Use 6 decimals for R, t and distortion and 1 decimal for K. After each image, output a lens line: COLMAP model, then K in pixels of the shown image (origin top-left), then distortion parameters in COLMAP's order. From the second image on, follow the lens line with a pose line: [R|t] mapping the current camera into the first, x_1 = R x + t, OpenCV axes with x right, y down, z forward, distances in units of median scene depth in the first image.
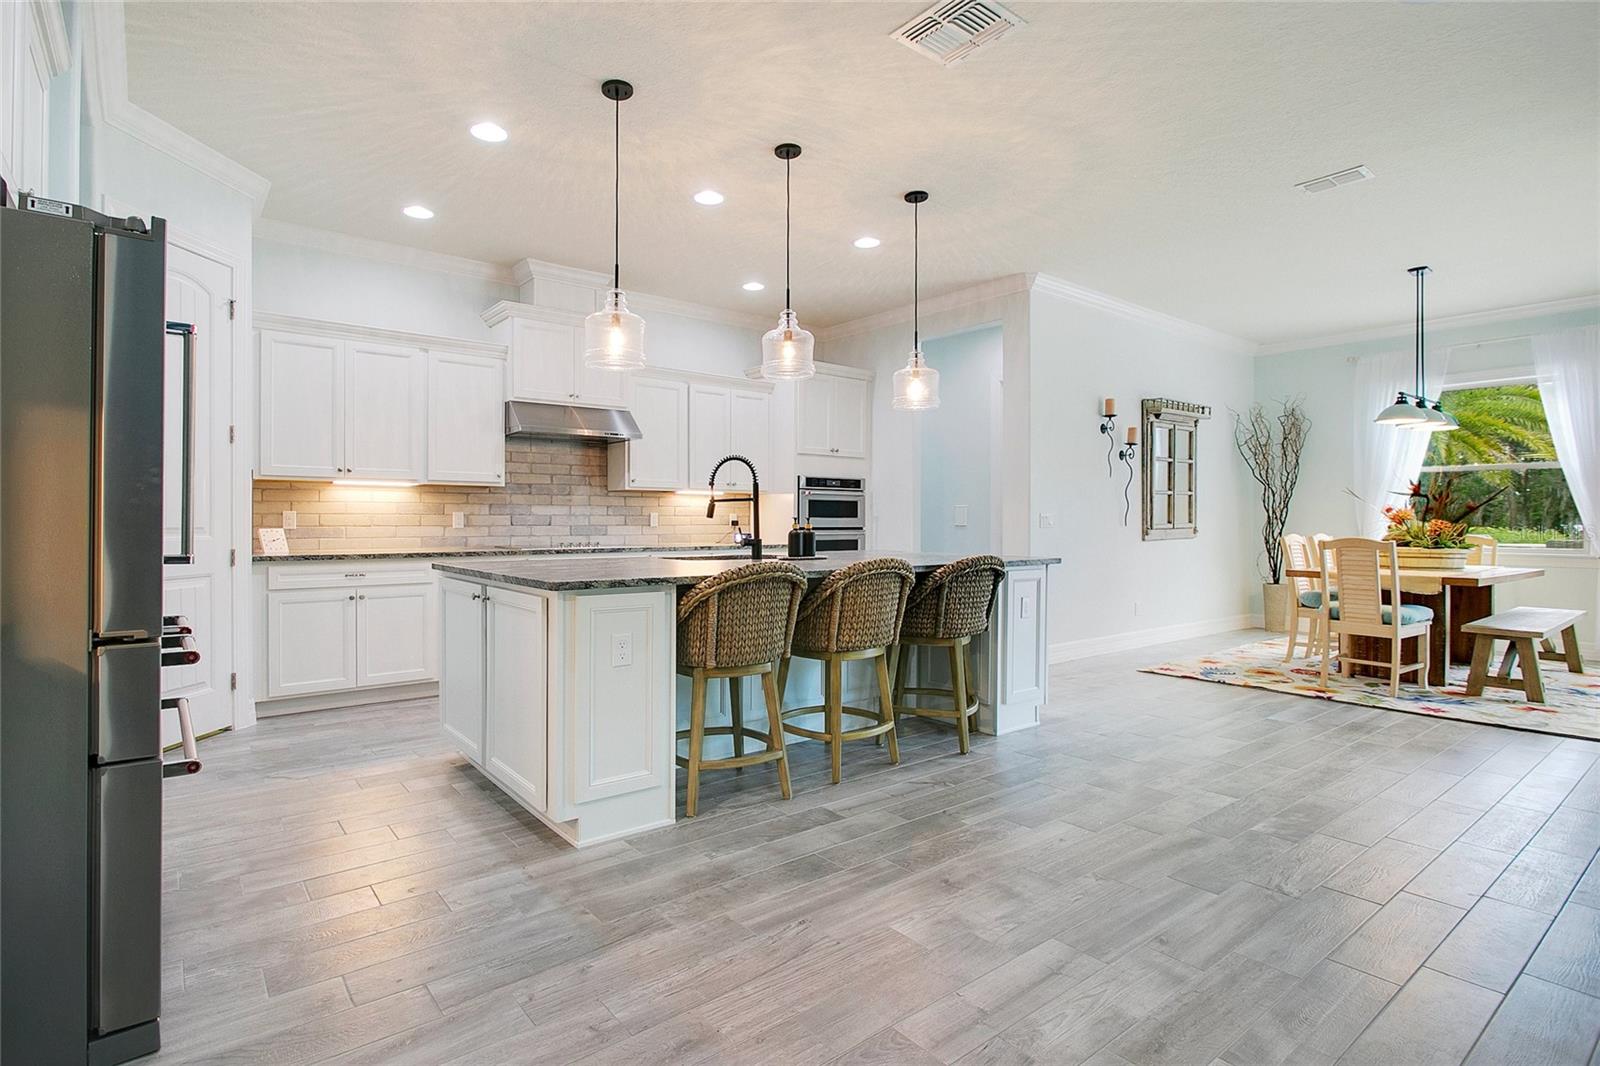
lens RADIAL K [[776.3, 0, 728.3], [0, 776.3, 520.1], [0, 0, 1]] dist [-0.001779, -0.000135]
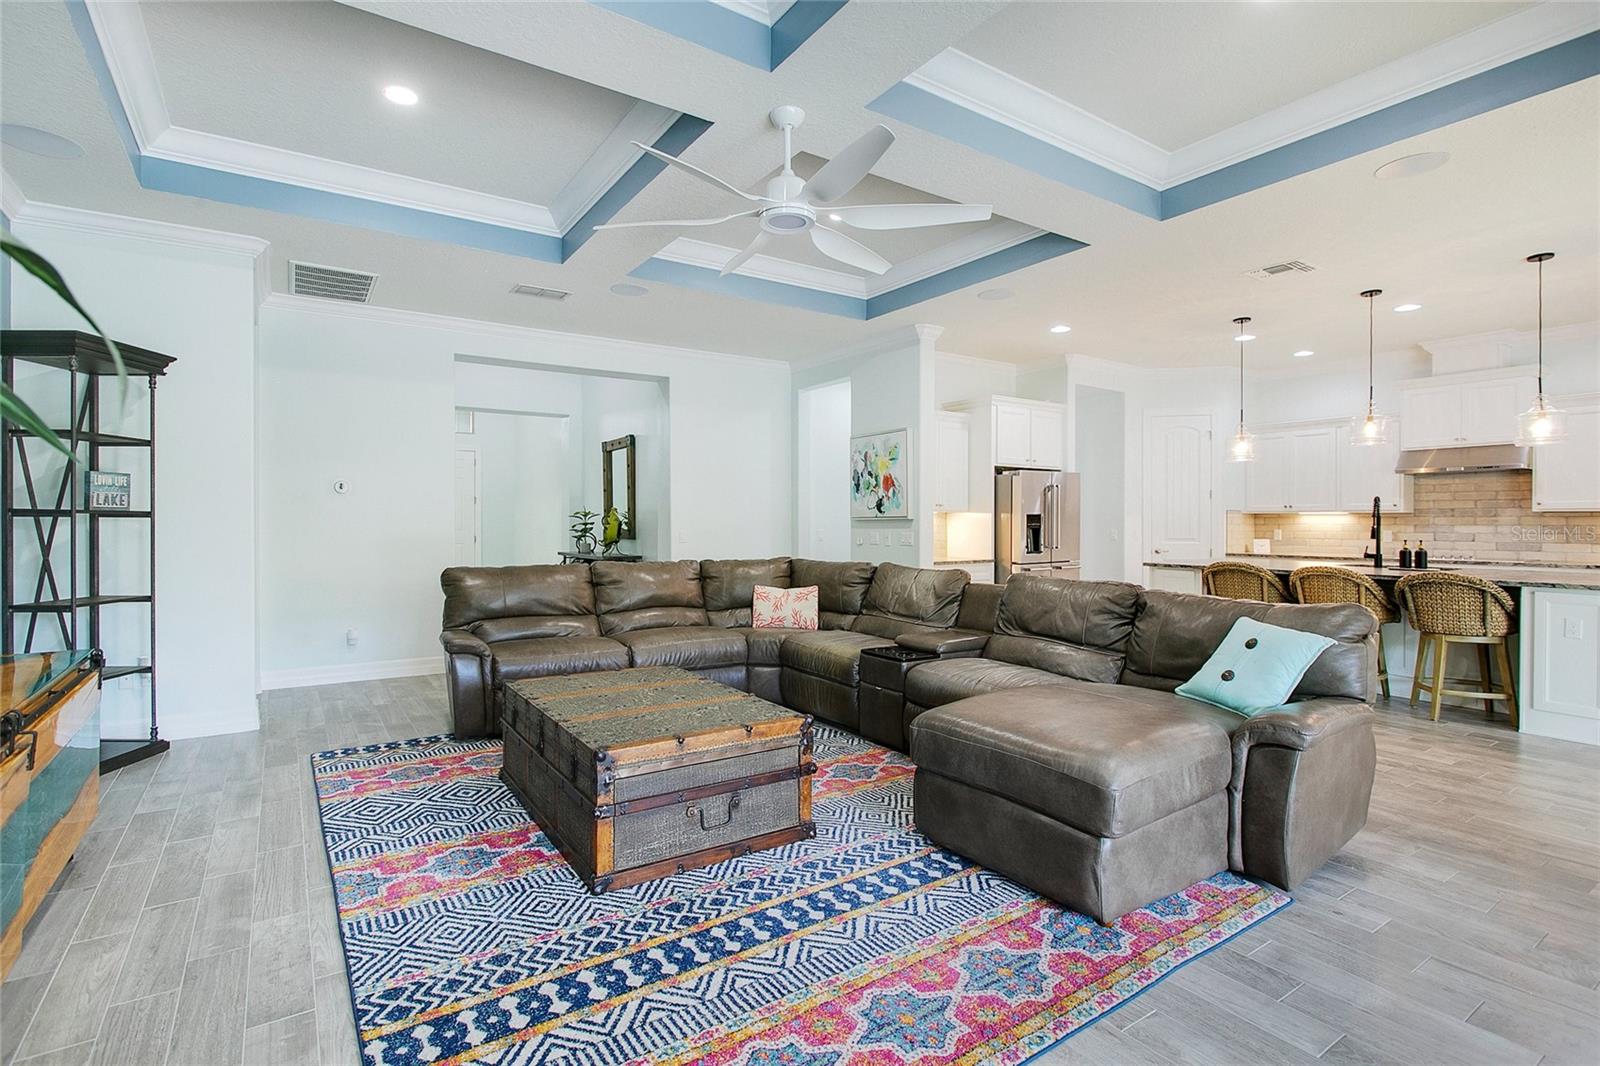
lens RADIAL K [[762.8, 0, 778.0], [0, 762.8, 522.9], [0, 0, 1]] dist [-0.000992, 0.000236]
pose [[-0.061382, -0.000605, -0.998114, 1.525612], [0.001855, 0.999998, -0.000720, -0.035034], [0.998113, -0.001895, -0.061380, -0.038166]]
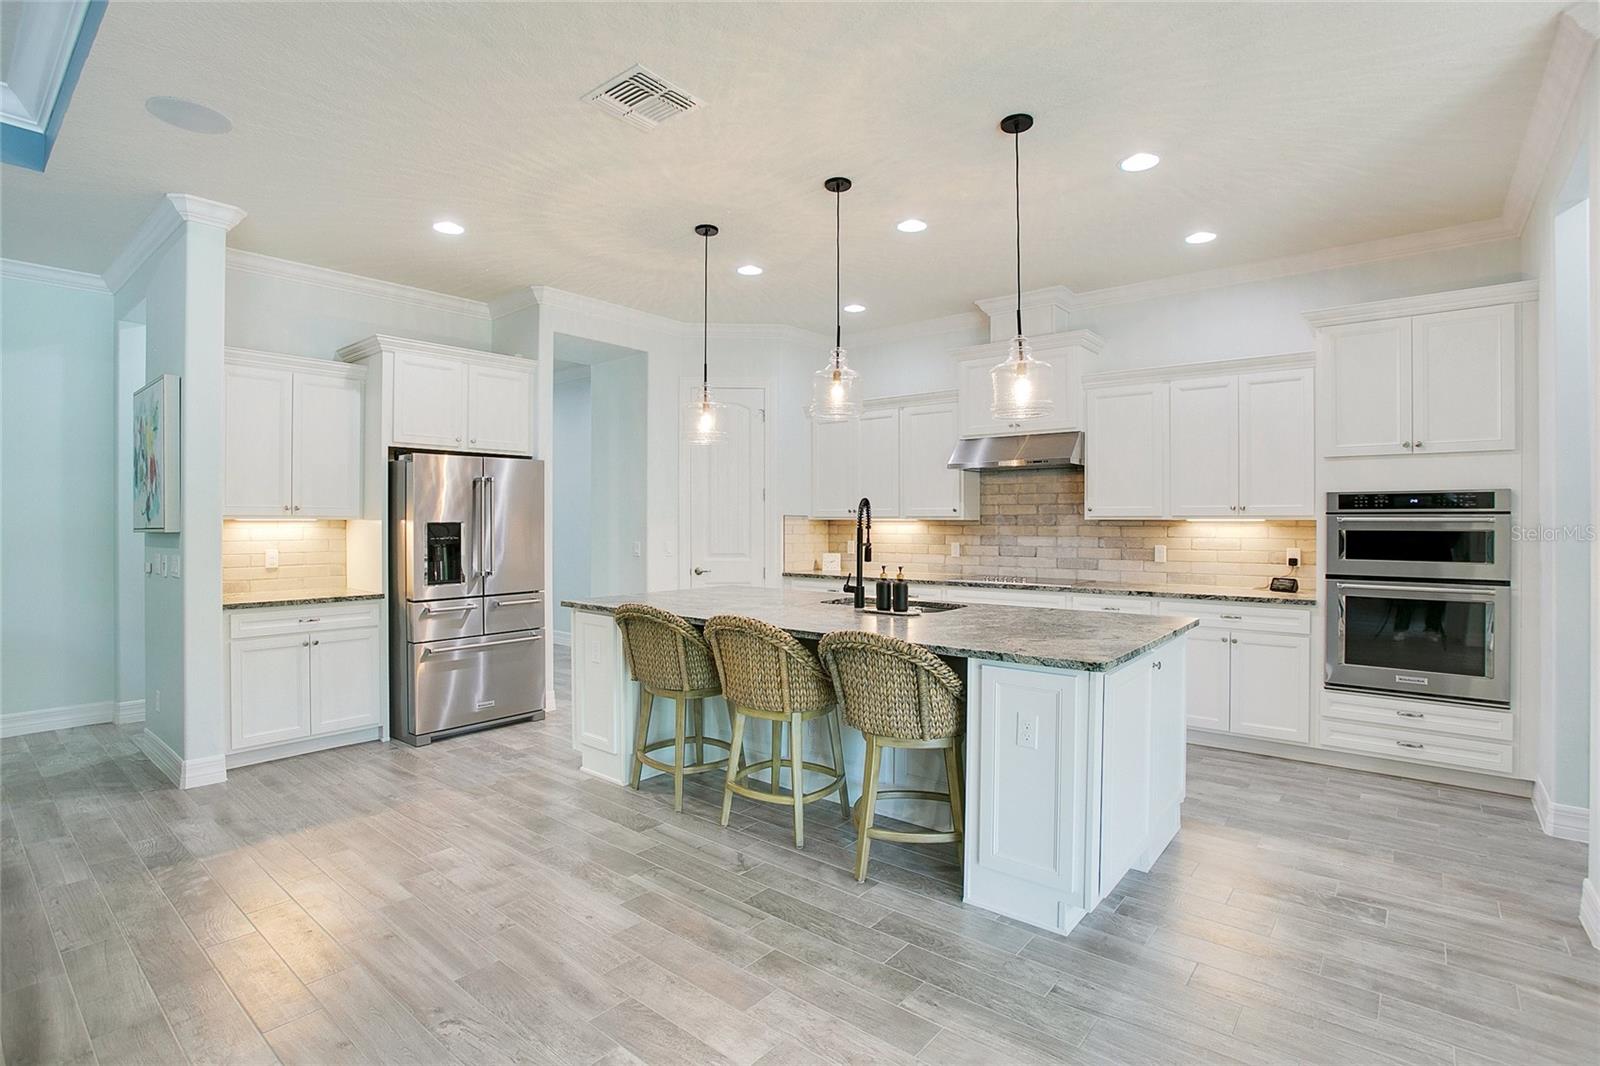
lens RADIAL K [[787.0, 0, 773.5], [0, 787.0, 526.0], [0, 0, 1]] dist [-0.050496, 0.000612]
pose [[0.223125, 0.003048, -0.974785, 0.952698], [0.002837, 0.999989, 0.003777, -0.053708], [0.974786, -0.003609, 0.223114, 0.675267]]
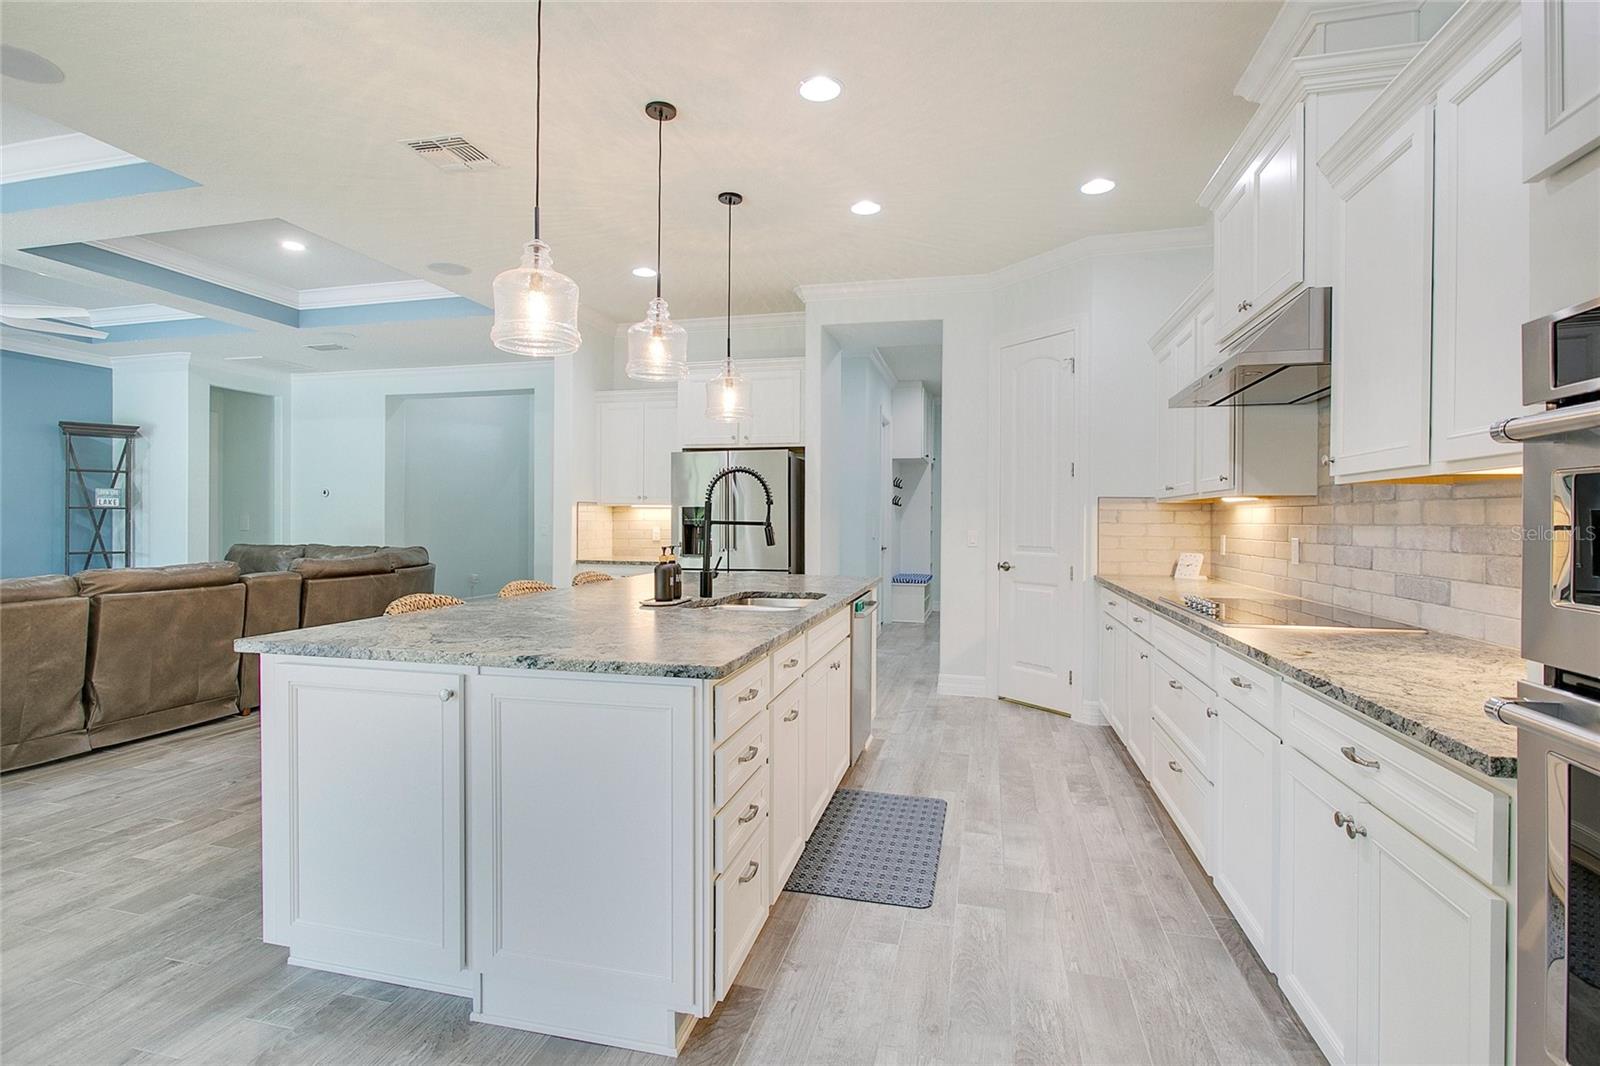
lens RADIAL K [[764.0, 0, 776.6], [0, 764.0, 524.6], [0, 0, 1]] dist [-0.019712, -0.000629]
pose [[-0.776513, -0.005216, -0.630080, 0.469299], [-0.007757, 0.999969, 0.001282, -0.025689], [0.630054, 0.005883, -0.776529, 1.651268]]
